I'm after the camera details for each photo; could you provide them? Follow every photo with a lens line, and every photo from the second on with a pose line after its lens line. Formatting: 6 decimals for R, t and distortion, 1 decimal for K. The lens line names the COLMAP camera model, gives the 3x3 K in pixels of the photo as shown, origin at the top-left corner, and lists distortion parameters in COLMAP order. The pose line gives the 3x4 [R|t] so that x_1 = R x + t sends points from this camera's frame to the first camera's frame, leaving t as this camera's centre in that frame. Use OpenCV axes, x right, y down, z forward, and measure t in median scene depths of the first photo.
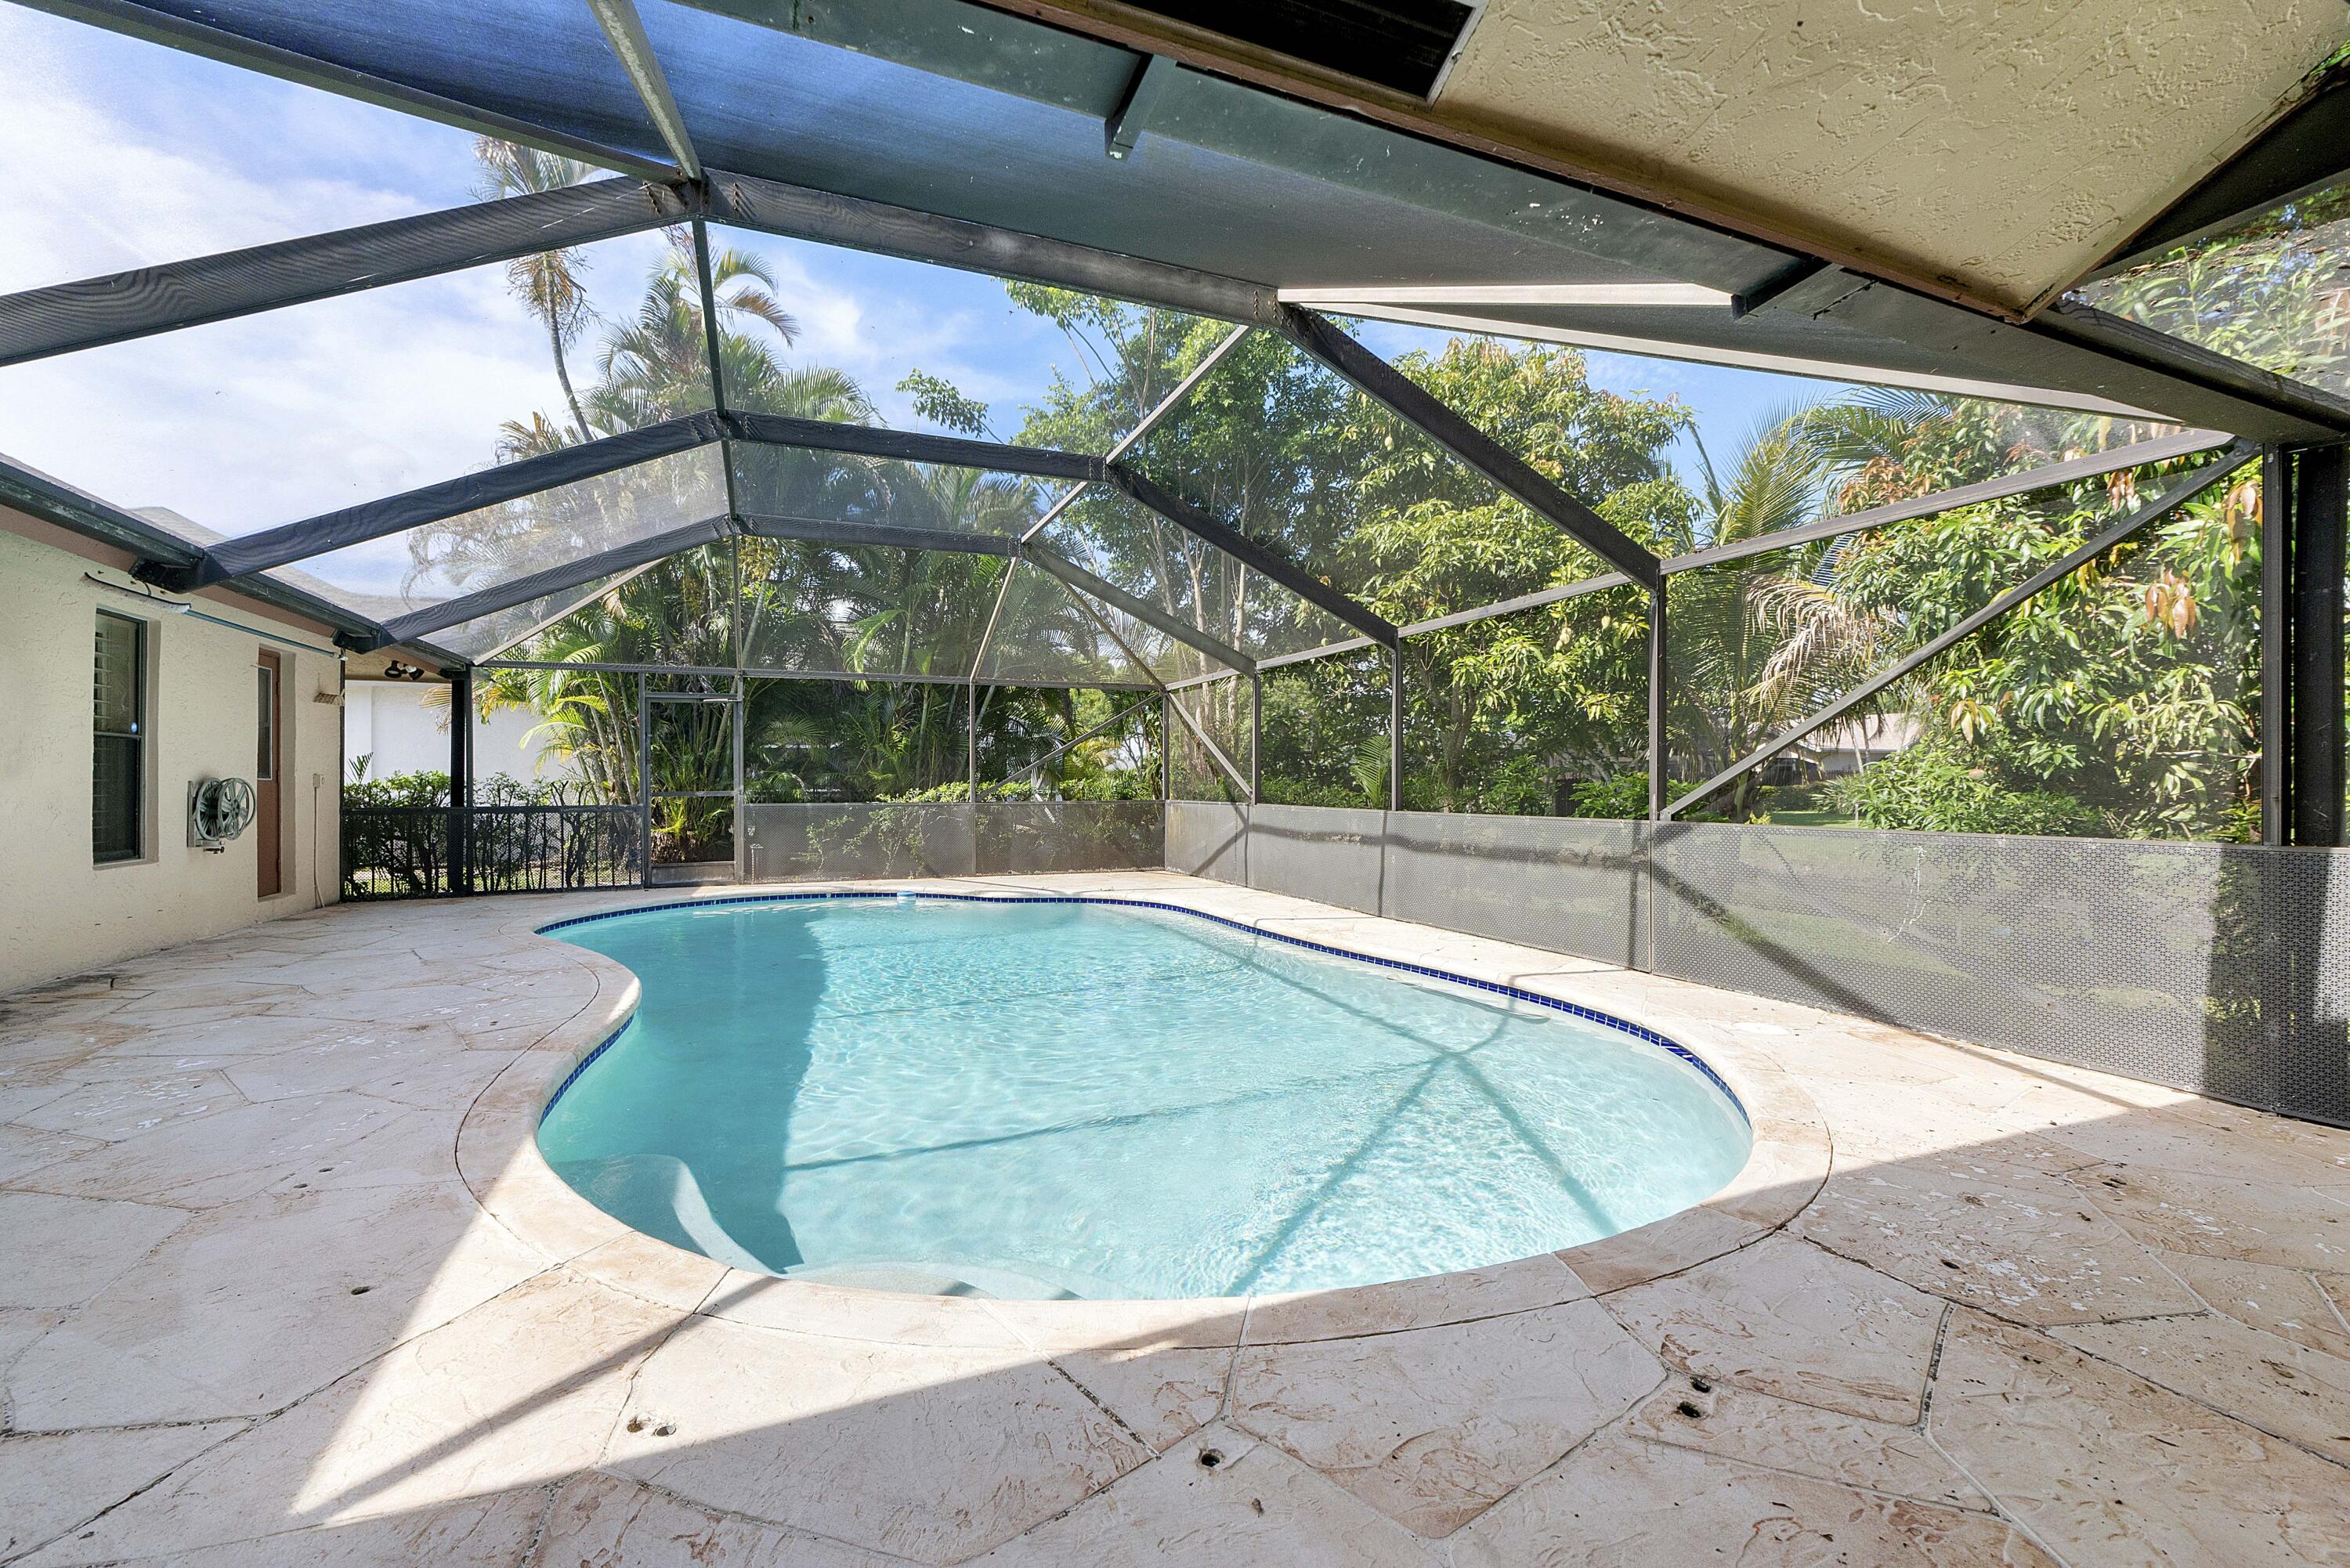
lens RADIAL K [[1007.2, 0, 1179.6], [0, 1007.2, 786.1], [0, 0, 1]] dist [-0.007951, -0.000034]
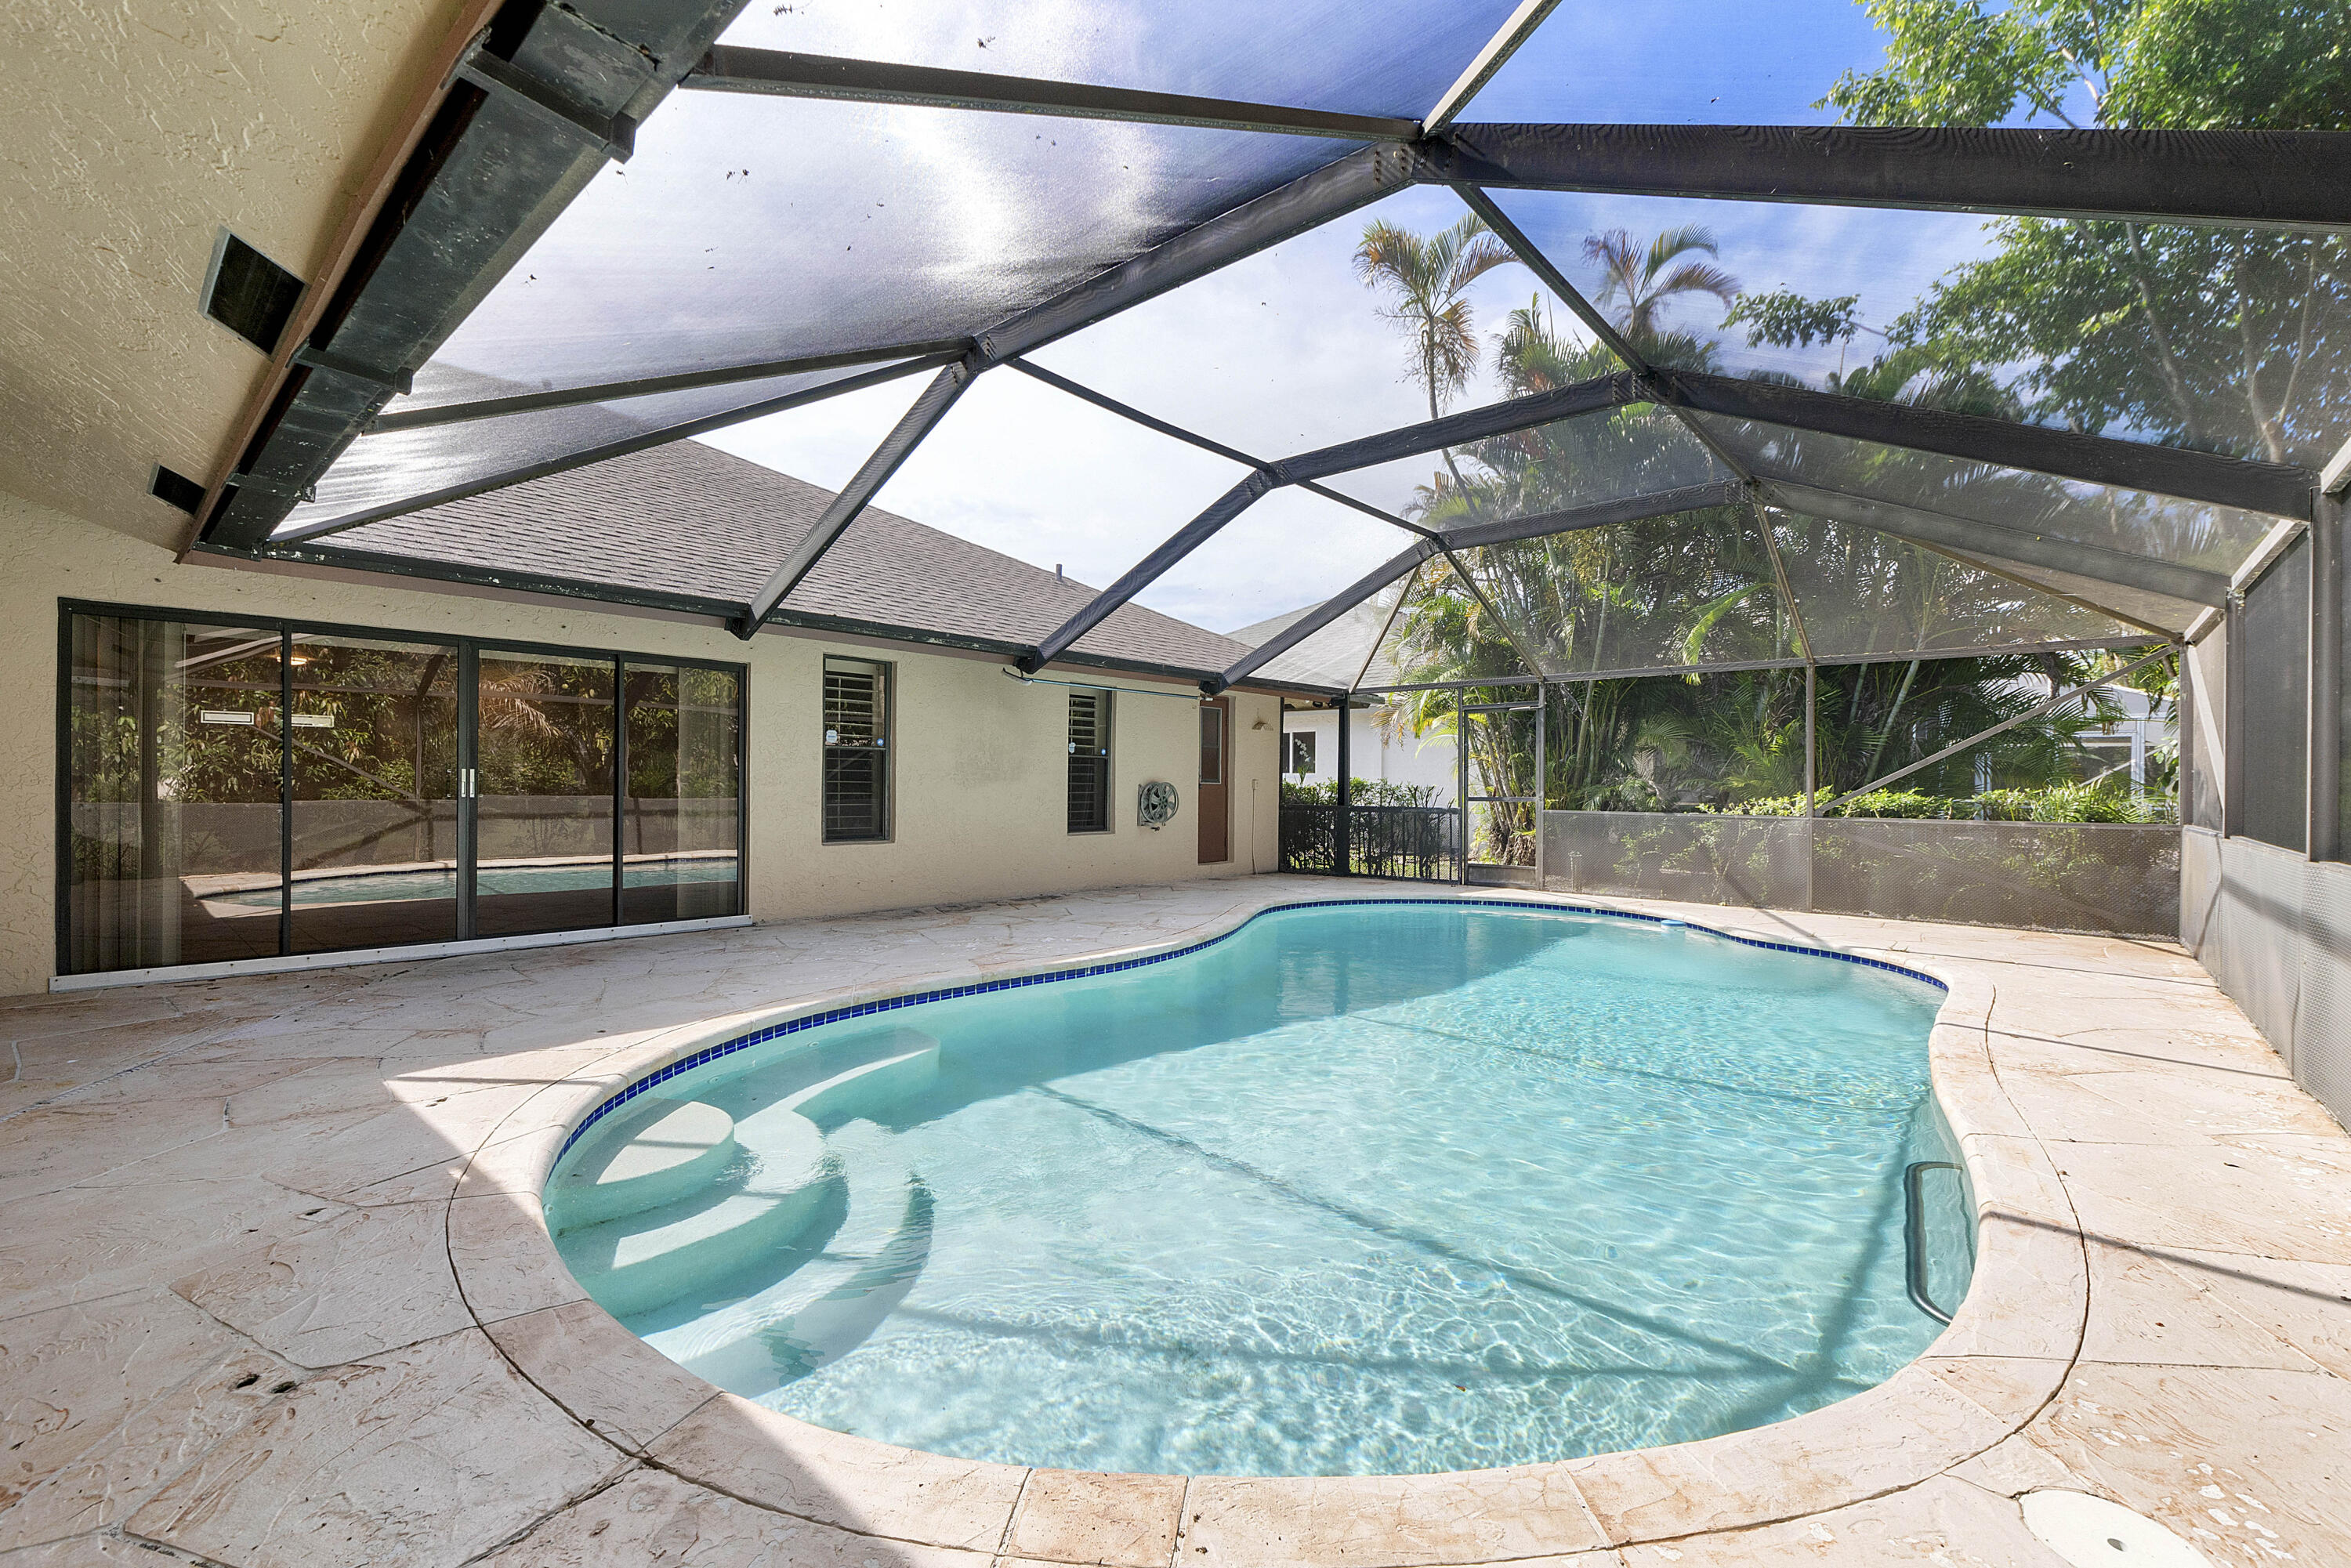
lens RADIAL K [[1007.6, 0, 1170.3], [0, 1007.6, 780.7], [0, 0, 1]] dist [-0.007951, -0.000034]
pose [[0.421819, 0.001805, -0.906678, 0.342563], [-0.011723, 0.999925, -0.003463, -0.004321], [0.906604, 0.012090, 0.421809, 0.260766]]
